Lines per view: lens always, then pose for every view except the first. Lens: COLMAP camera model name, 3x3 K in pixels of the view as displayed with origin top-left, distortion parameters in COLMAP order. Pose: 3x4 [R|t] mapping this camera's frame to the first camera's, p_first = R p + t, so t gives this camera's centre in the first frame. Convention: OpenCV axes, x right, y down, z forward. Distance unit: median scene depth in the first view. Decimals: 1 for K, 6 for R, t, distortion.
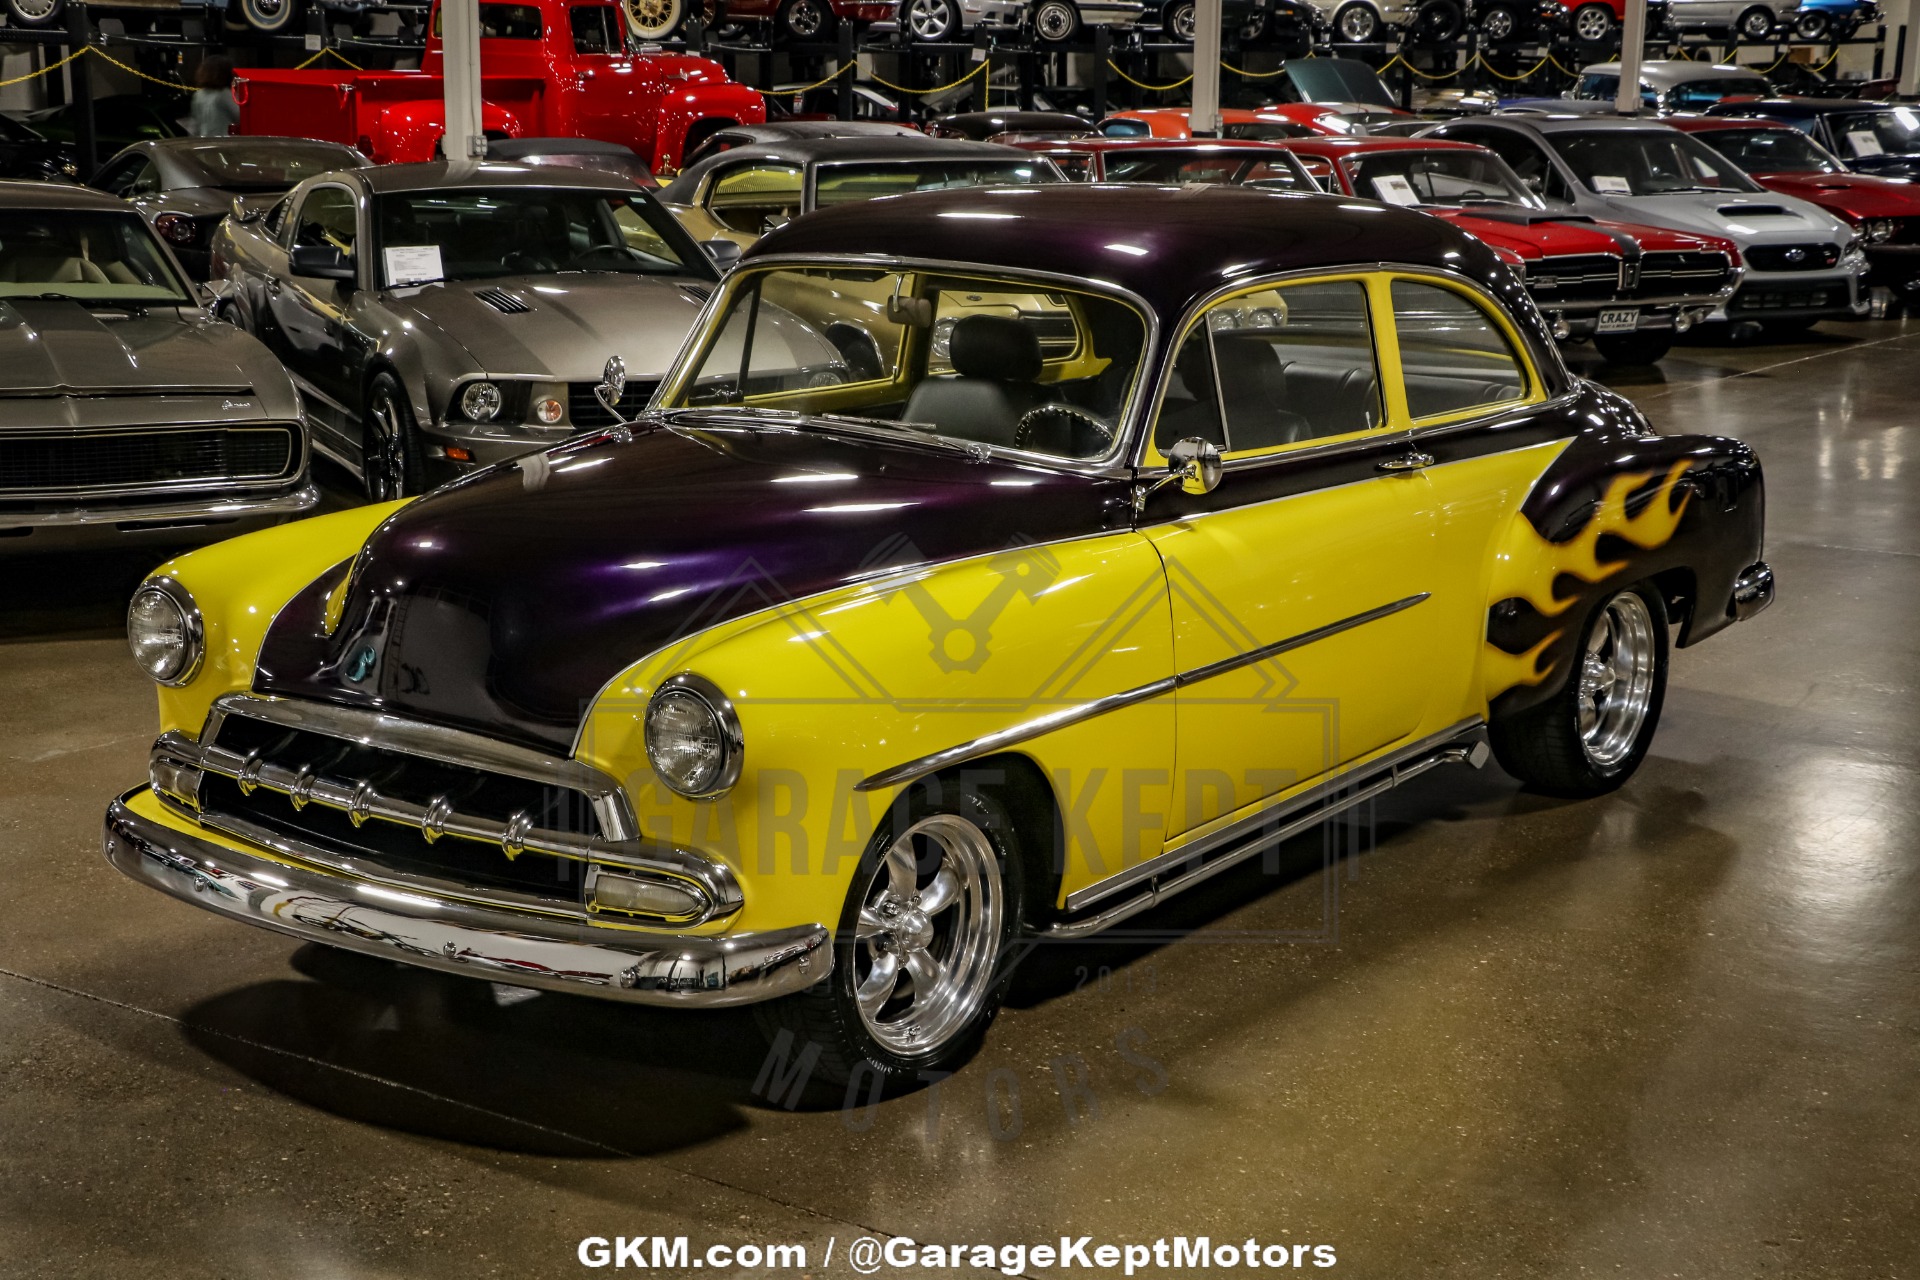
lens RADIAL K [[2893.6, 0, 932.5], [0, 2893.6, 663.9], [0, 0, 1]] dist [0.095505, 0.000000]
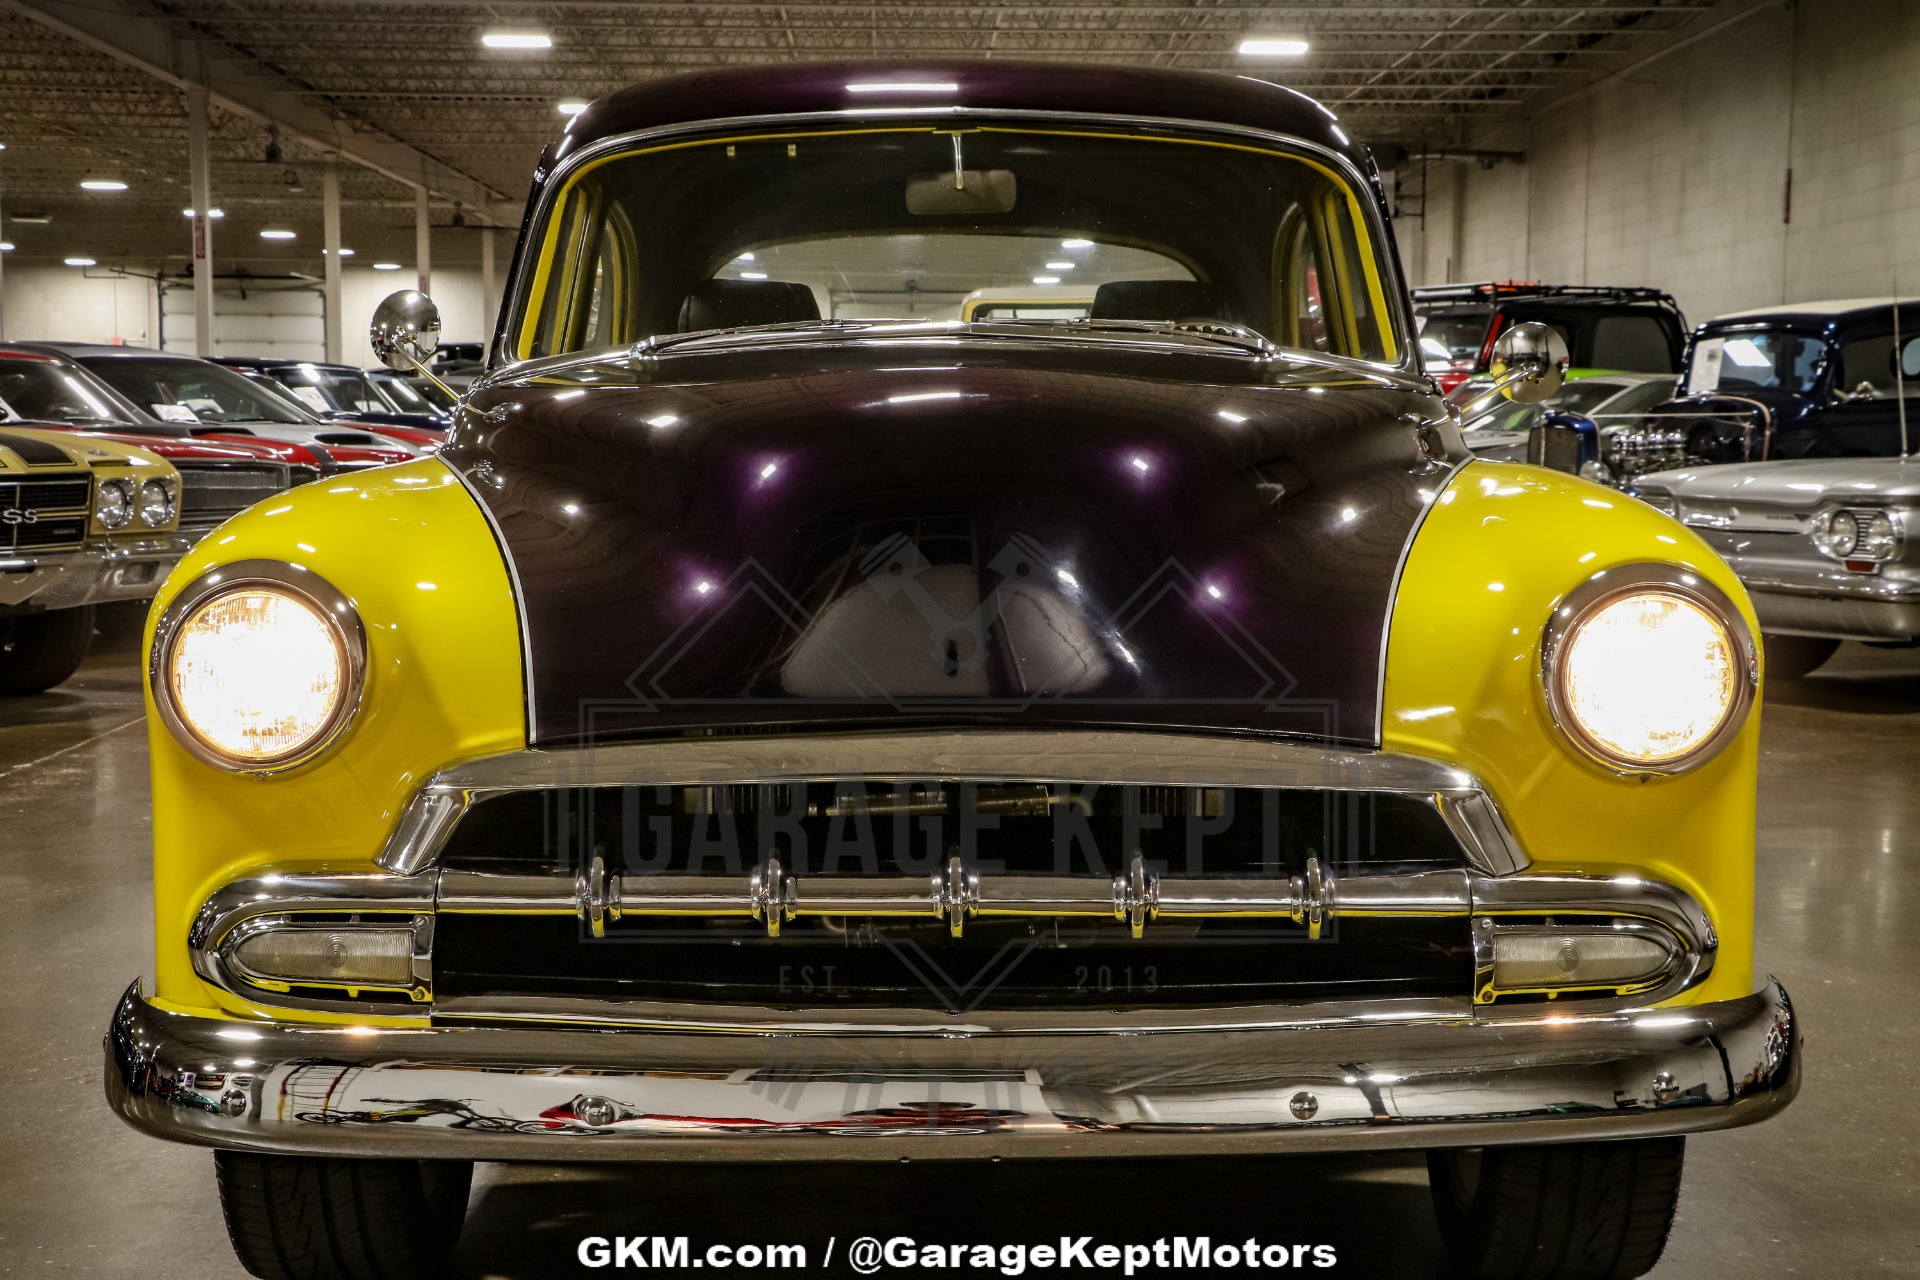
lens RADIAL K [[3082.6, 0, 960.5], [0, 3082.6, 646.3], [0, 0, 1]] dist [0.205975, 0.000000]
pose [[0.785953, -0.051257, 0.616158, -0.408193], [0.133628, 0.987087, -0.088338, 0.040396], [-0.603674, 0.151765, 0.782653, 0.410242]]
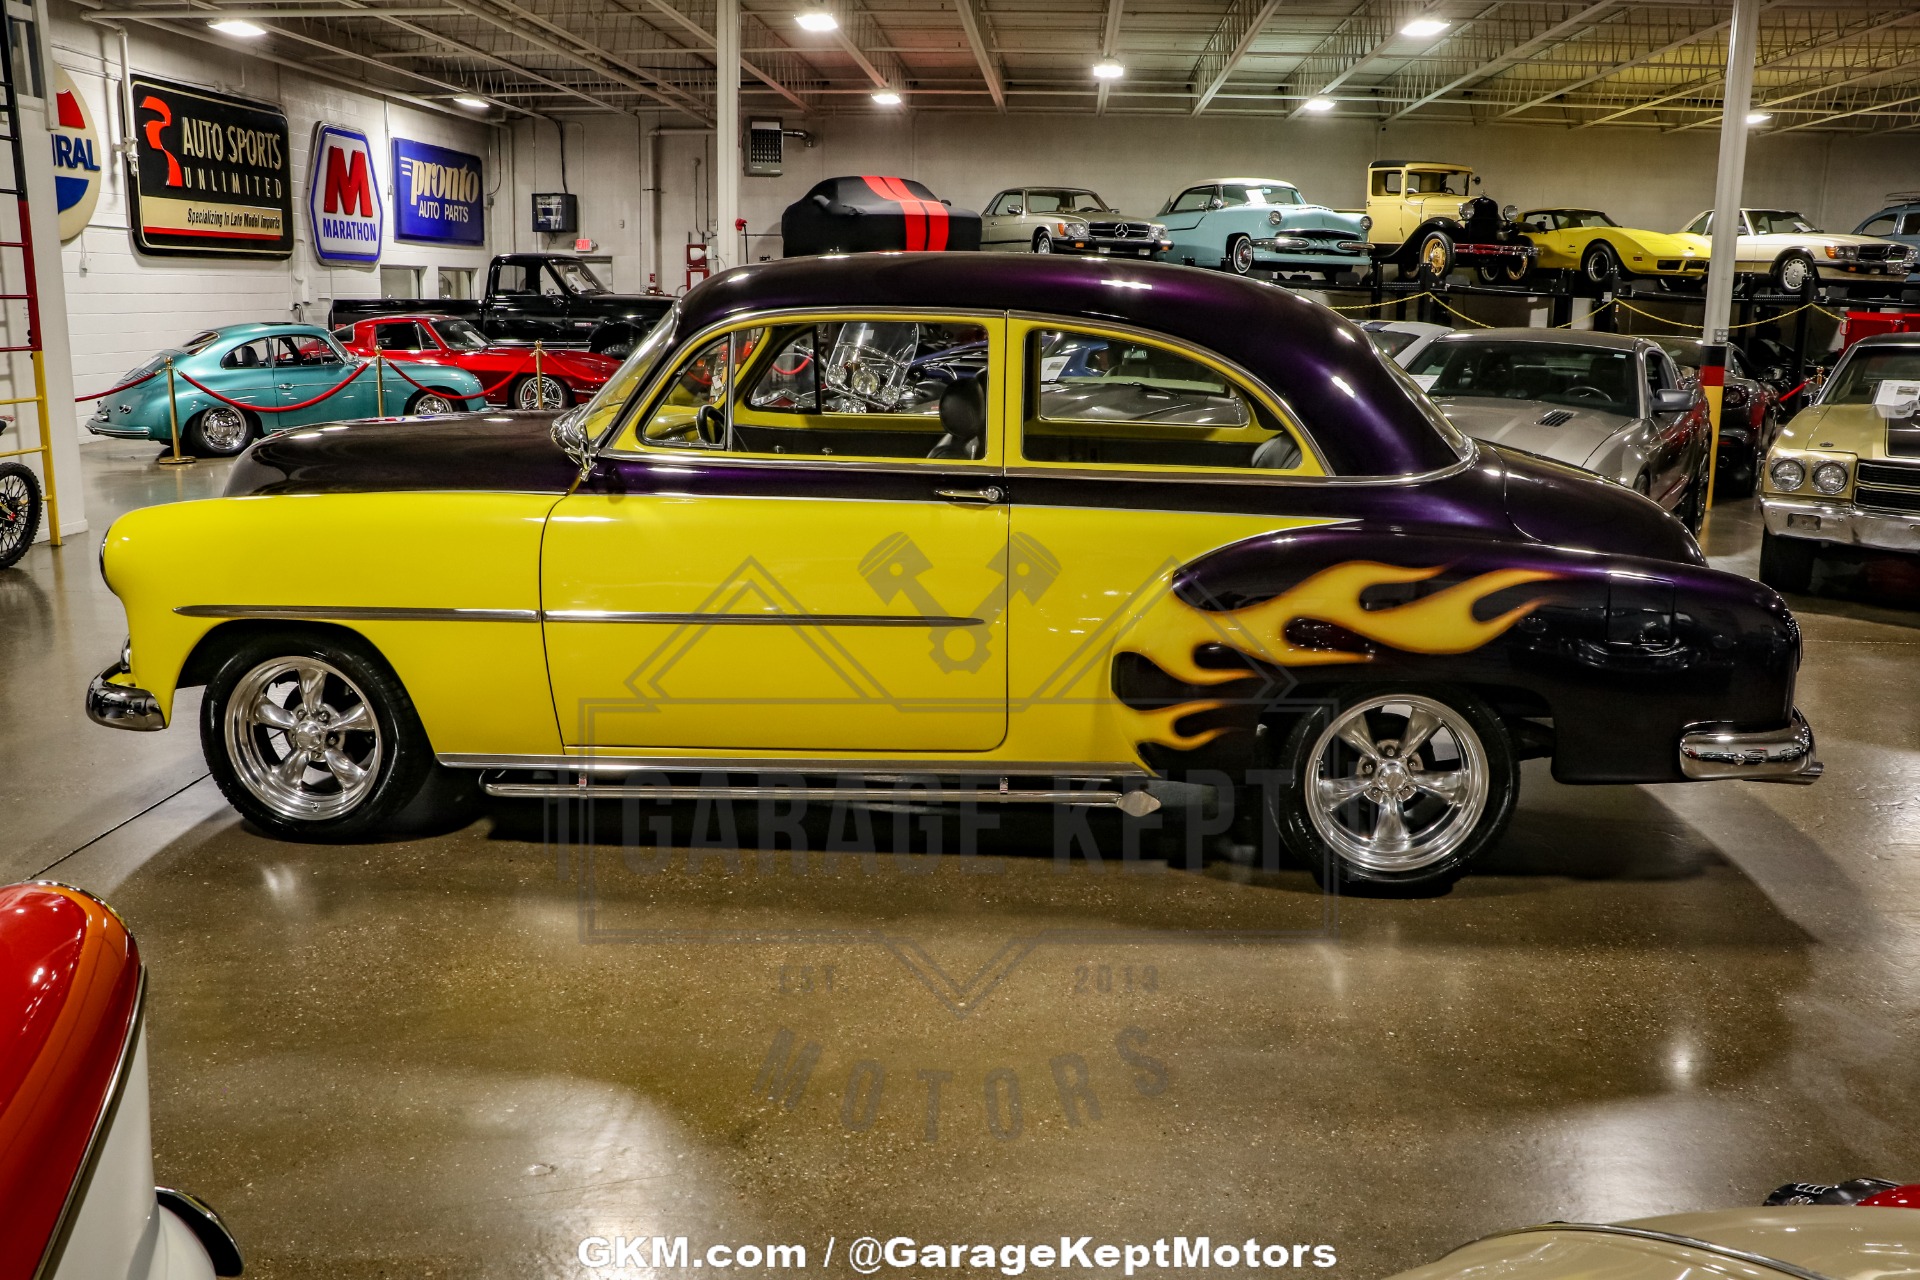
lens RADIAL K [[1574.4, 0, 957.3], [0, 1574.4, 654.6], [0, 0, 1]] dist [-0.138629, 0.095550]
pose [[0.542075, 0.183901, -0.819960, 0.604763], [-0.186869, 0.977708, 0.095742, -0.061834], [0.819289, 0.101325, 0.564357, 0.633404]]
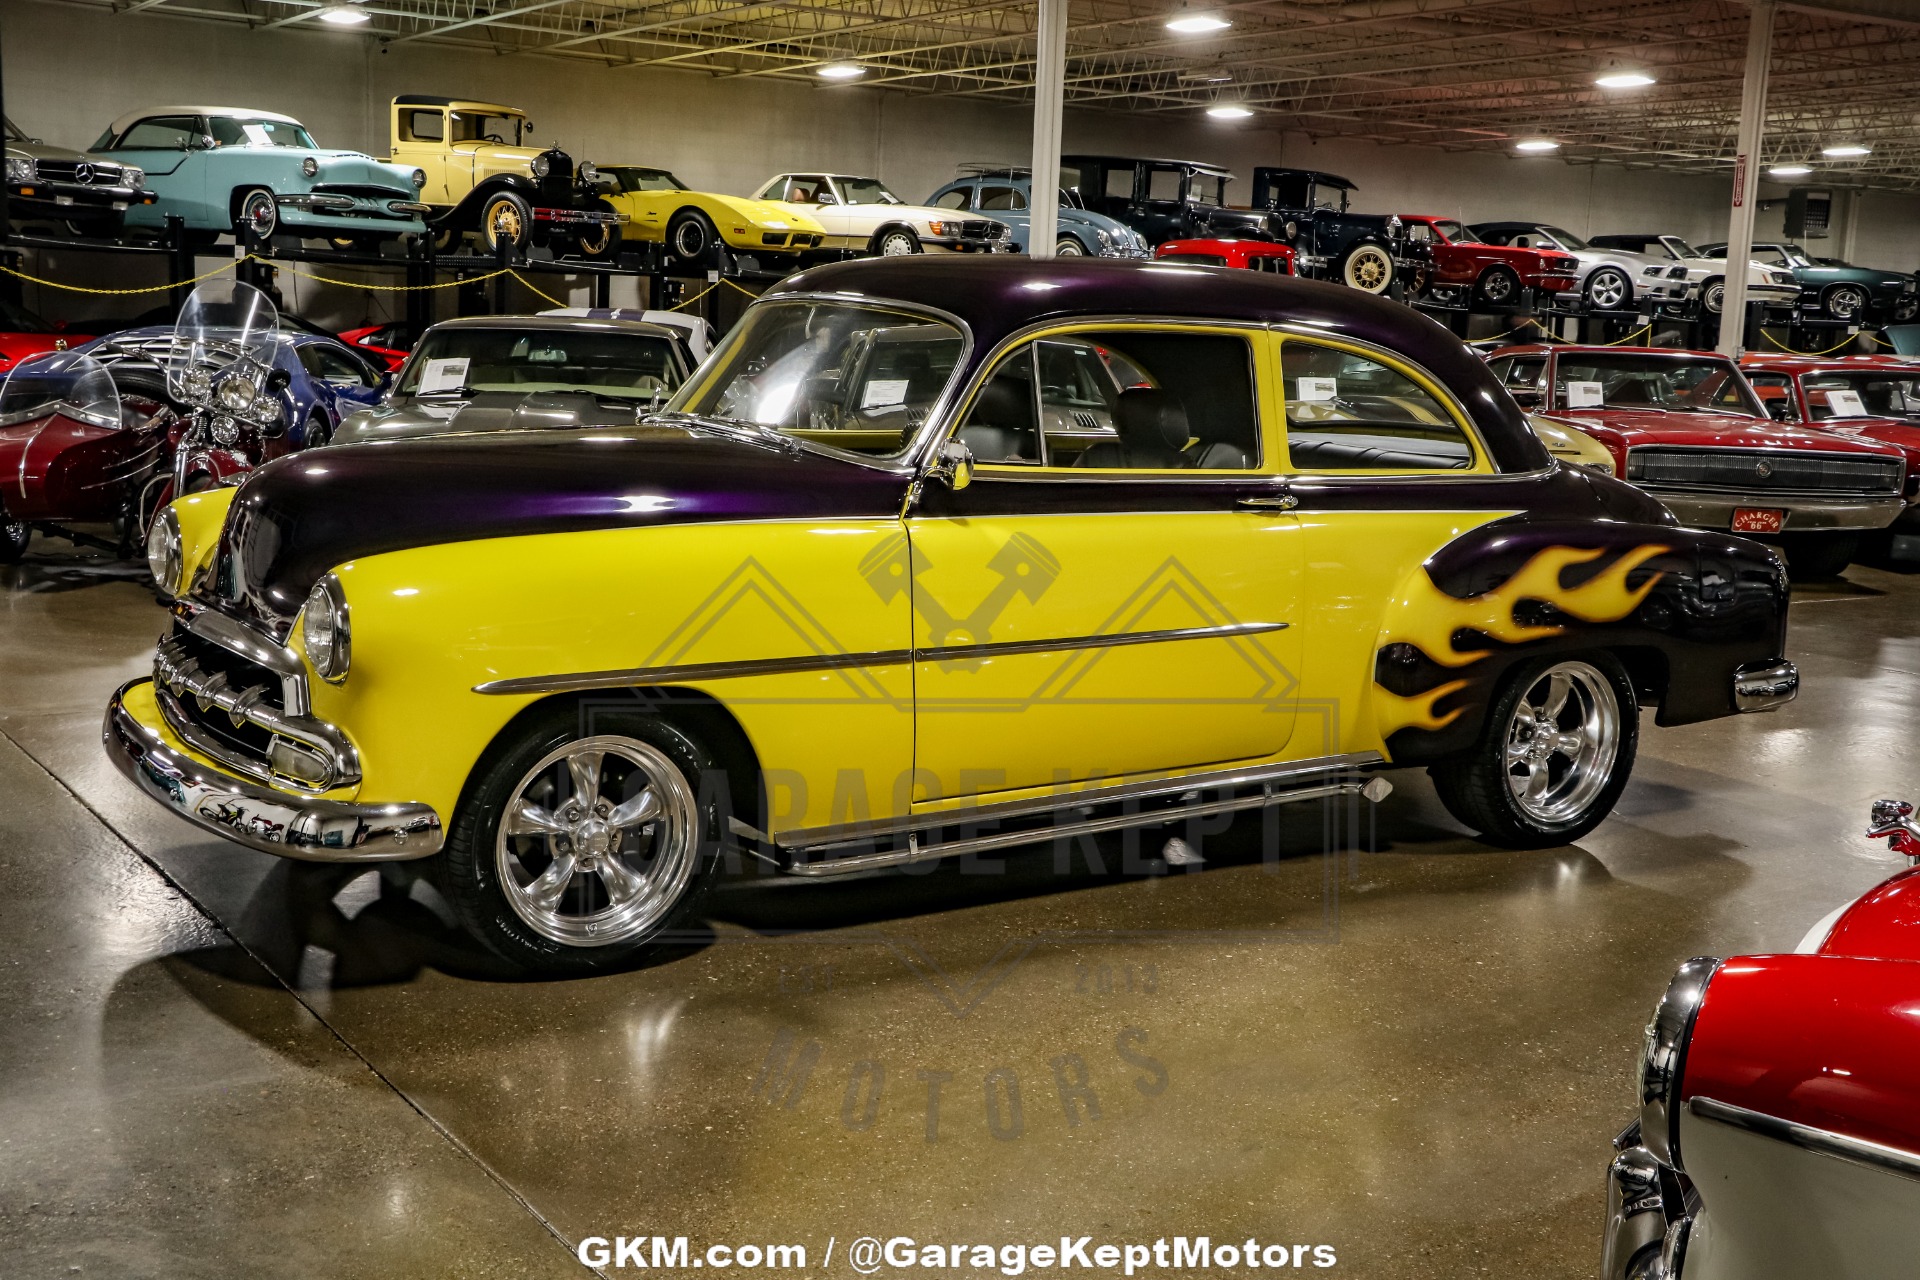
lens RADIAL K [[2145.7, 0, 945.9], [0, 2145.7, 640.8], [0, 0, 1]] dist [-0.004308, 0.000000]
pose [[0.935612, 0.078653, -0.344157, 0.311213], [-0.102391, 0.993419, -0.051324, 0.034225], [0.337855, 0.083258, 0.937508, 0.192092]]
